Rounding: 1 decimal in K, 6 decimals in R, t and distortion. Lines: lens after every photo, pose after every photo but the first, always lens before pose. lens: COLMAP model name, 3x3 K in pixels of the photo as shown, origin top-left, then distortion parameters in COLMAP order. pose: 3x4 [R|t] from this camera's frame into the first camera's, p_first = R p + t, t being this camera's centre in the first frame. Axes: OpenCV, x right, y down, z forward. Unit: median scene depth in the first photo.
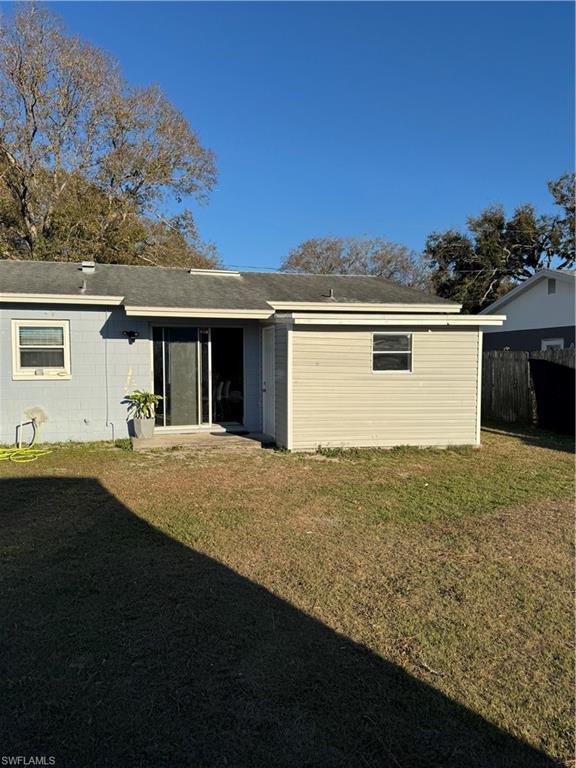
lens RADIAL K [[542.9, 0, 292.1], [0, 542.9, 384.3], [0, 0, 1]] dist [0.073385, -0.090024]
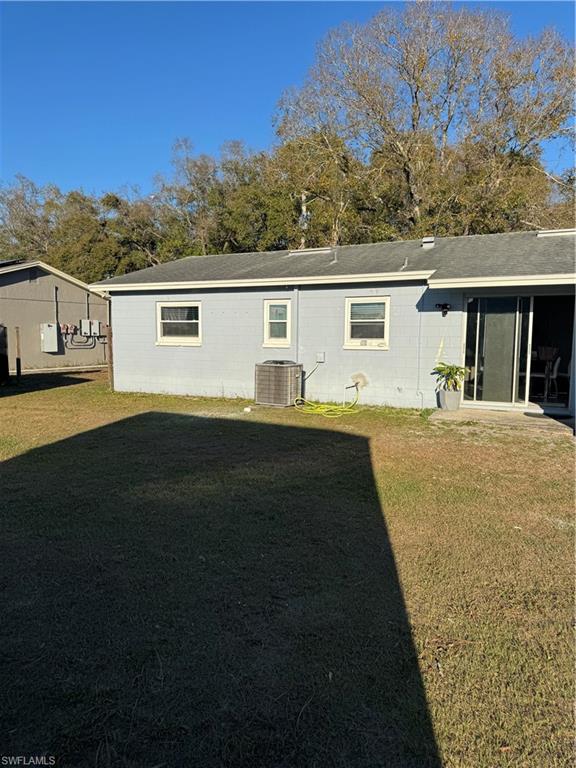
lens RADIAL K [[542.9, 0, 271.1], [0, 542.9, 385.2], [0, 0, 1]] dist [0.073385, -0.090024]
pose [[0.718087, 0.071610, -0.692260, 0.190502], [-0.036427, 0.997196, 0.065367, -0.001269], [0.695000, -0.021722, 0.718682, 0.048615]]
